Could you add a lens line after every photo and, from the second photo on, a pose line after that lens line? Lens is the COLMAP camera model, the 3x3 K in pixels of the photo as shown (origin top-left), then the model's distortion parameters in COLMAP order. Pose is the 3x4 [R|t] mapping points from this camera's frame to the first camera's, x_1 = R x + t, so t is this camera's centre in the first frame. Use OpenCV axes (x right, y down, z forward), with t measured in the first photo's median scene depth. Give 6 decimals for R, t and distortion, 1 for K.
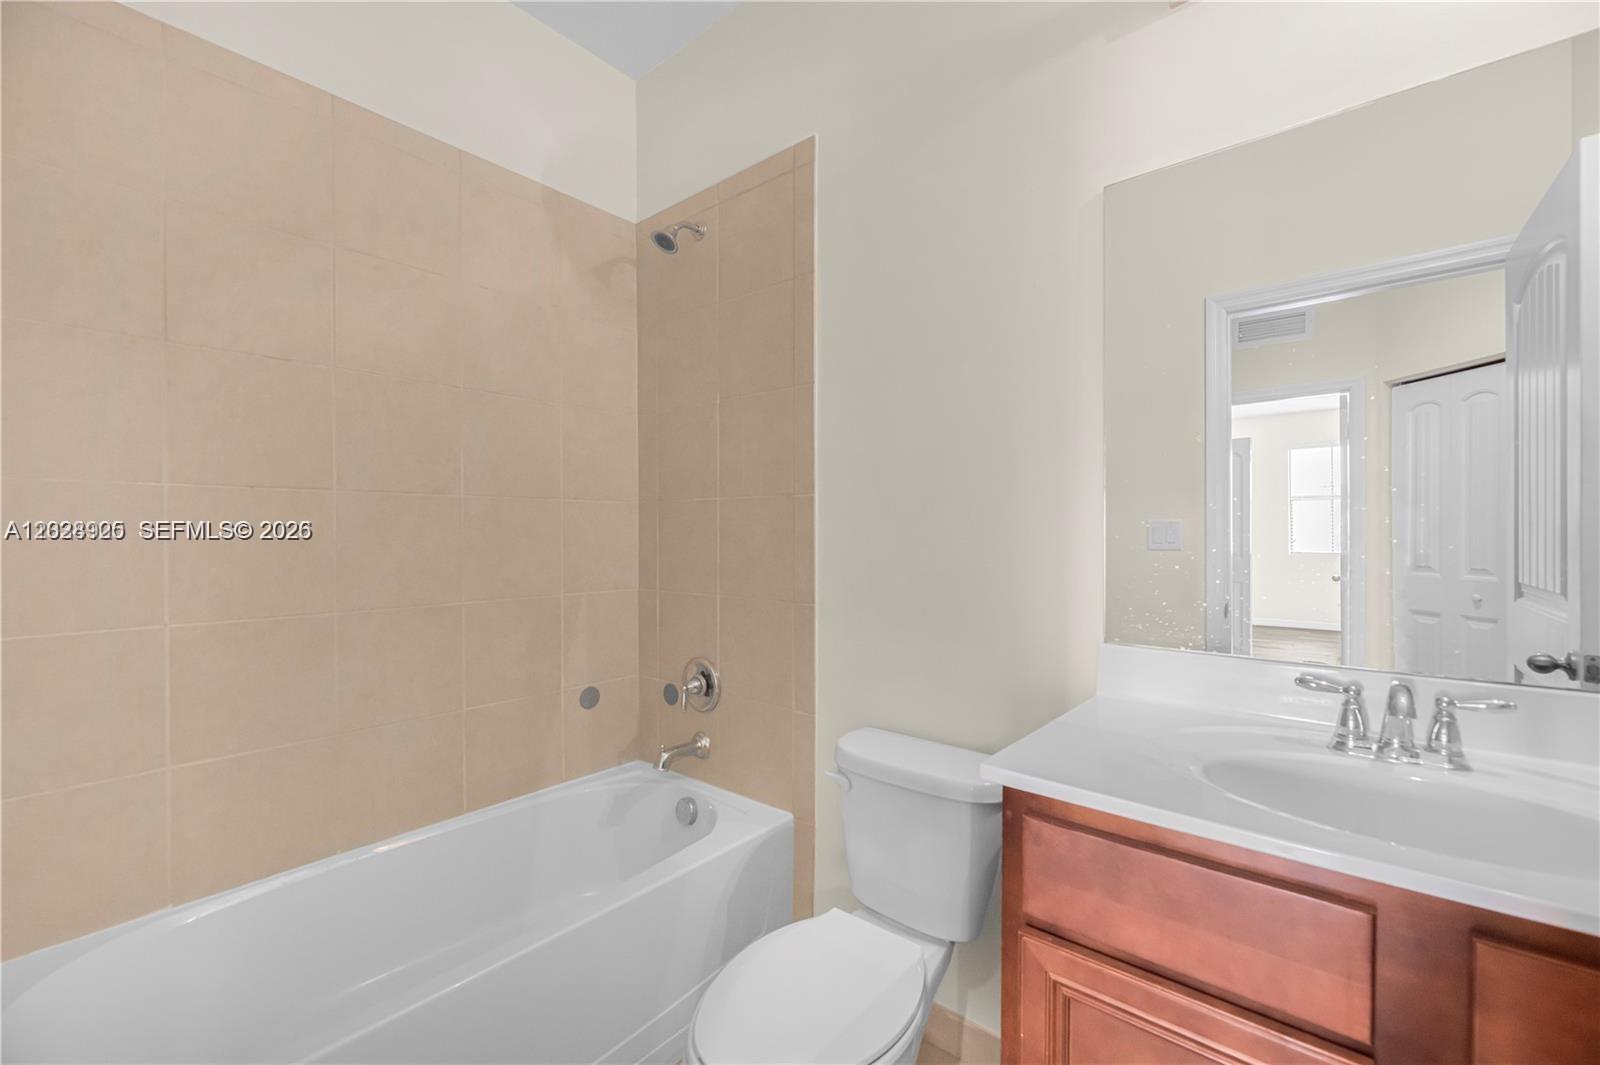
lens RADIAL K [[655.0, 0, 800.0], [0, 655.0, 532.5], [0, 0, 1]] dist [0.002061, 0.000332]
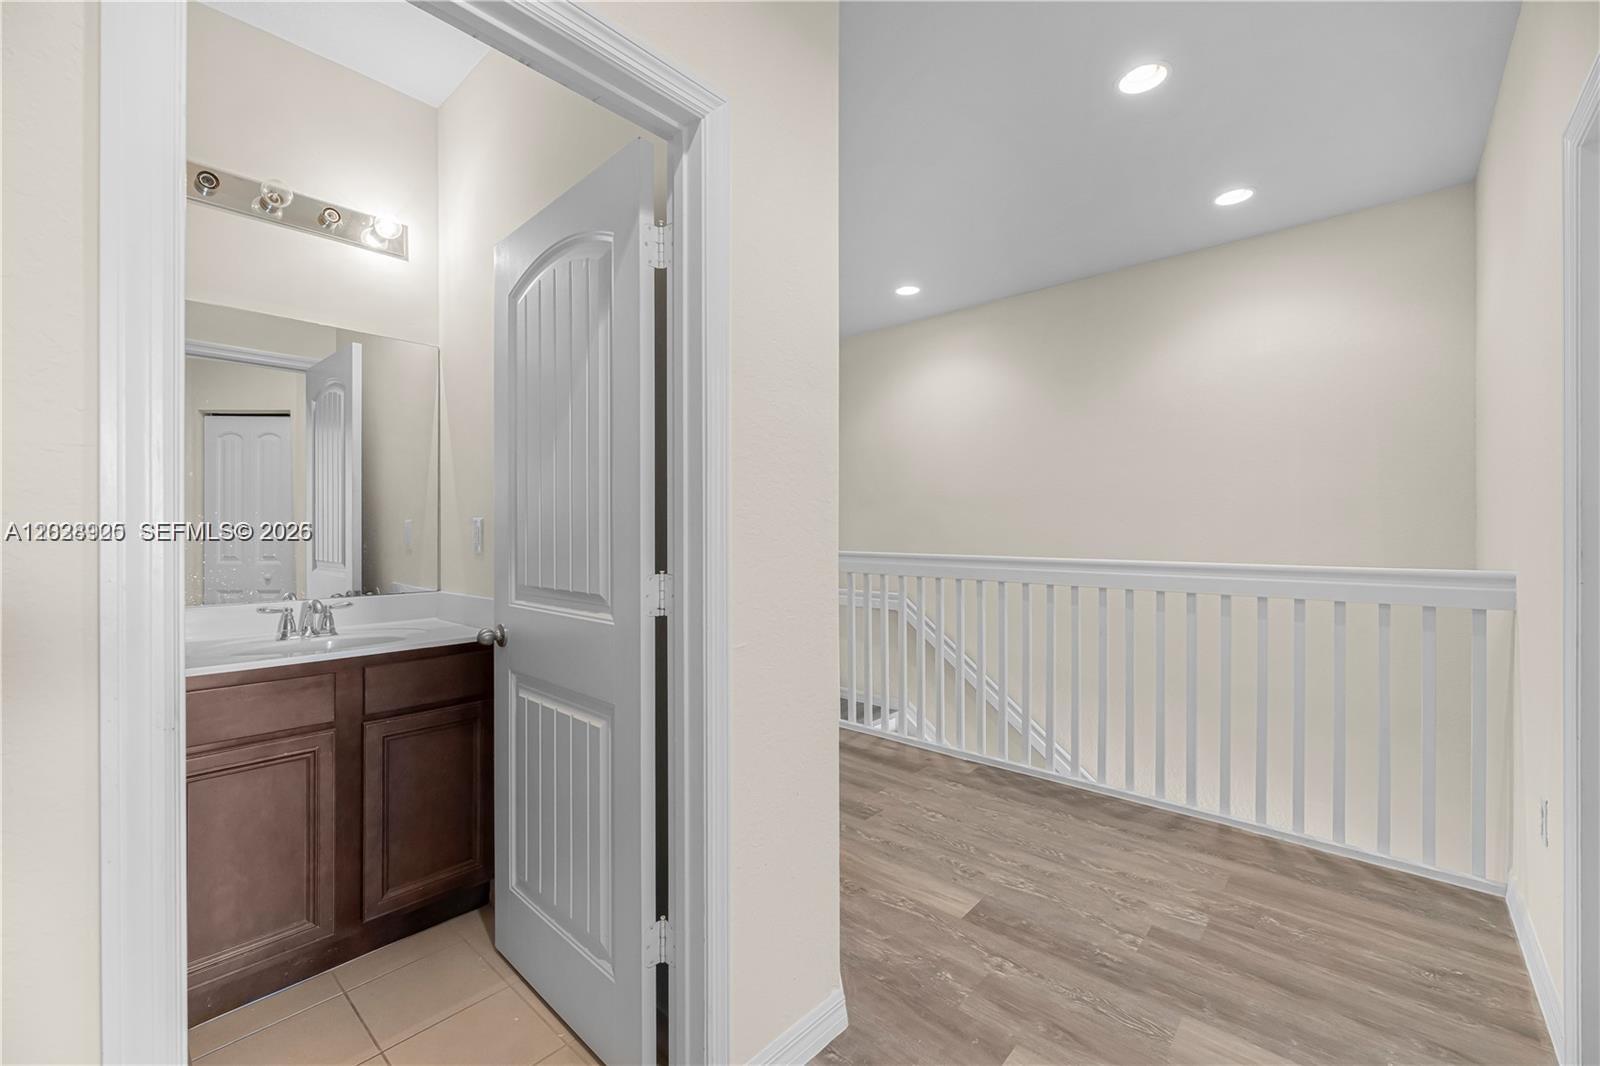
lens RADIAL K [[644.8, 0, 799.1], [0, 644.8, 523.3], [0, 0, 1]] dist [0.000317, 0.000155]
pose [[0.028878, 0.003057, 0.999578, -0.585084], [0.006632, 0.999973, -0.003249, -0.007334], [-0.999561, 0.006723, 0.028856, -0.338586]]
